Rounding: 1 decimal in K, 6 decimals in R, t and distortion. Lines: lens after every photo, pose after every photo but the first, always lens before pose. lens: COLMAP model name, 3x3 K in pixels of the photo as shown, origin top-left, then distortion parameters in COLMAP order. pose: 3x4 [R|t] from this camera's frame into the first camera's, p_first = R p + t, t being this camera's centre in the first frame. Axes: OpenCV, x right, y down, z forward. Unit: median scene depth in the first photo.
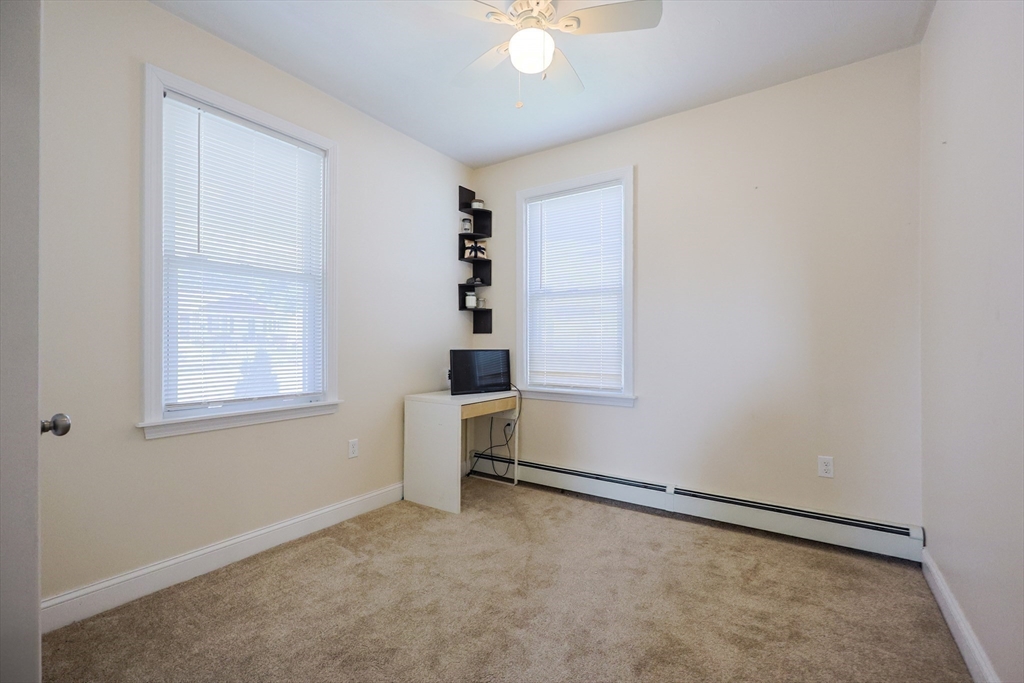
lens RADIAL K [[437.8, 0, 518.3], [0, 437.8, 342.4], [0, 0, 1]] dist [-0.002367, -0.000550]
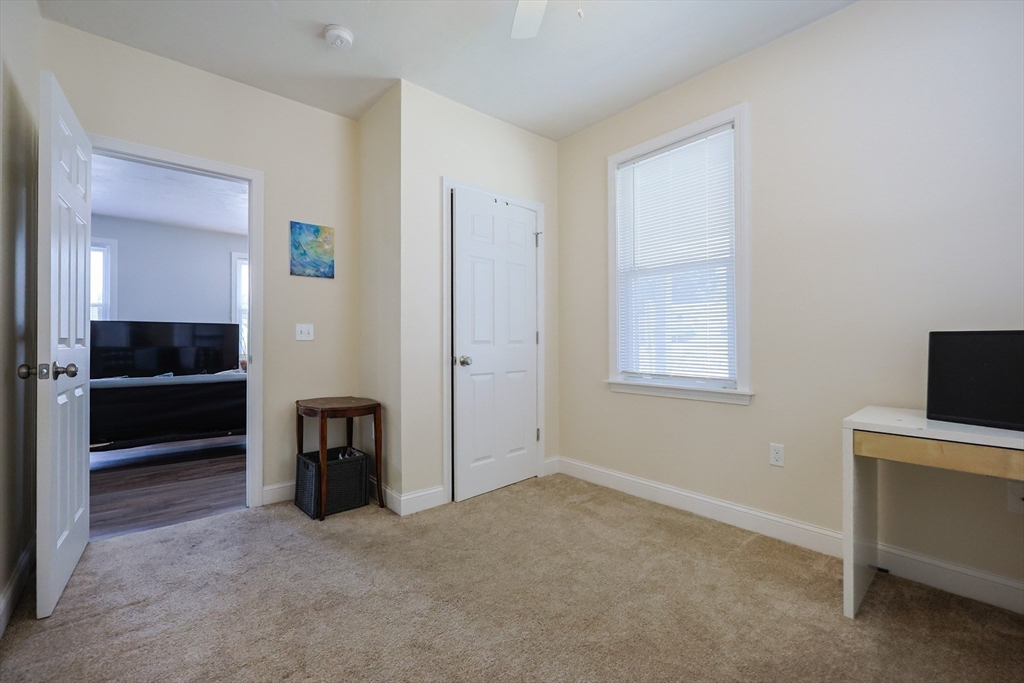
lens RADIAL K [[438.8, 0, 519.1], [0, 438.8, 337.2], [0, 0, 1]] dist [-0.000623, -0.000120]
pose [[-0.243781, -0.011927, -0.969757, 0.530307], [0.004320, 0.999901, -0.013384, 0.031081], [0.969821, -0.007452, -0.243706, 0.723578]]
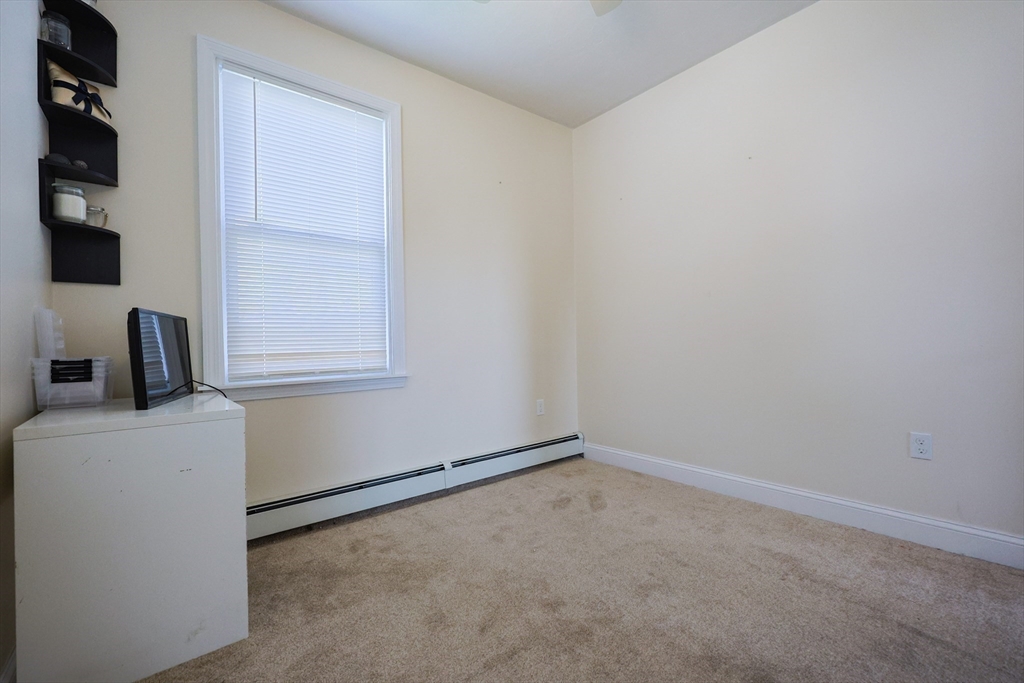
lens RADIAL K [[446.9, 0, 512.0], [0, 446.9, 341.5], [0, 0, 1]] dist [-0.002417, -0.000439]
pose [[0.283603, -0.005811, 0.958924, -0.528649], [0.015575, 0.999878, 0.001453, 0.062540], [-0.958815, 0.014523, 0.283659, 0.560284]]
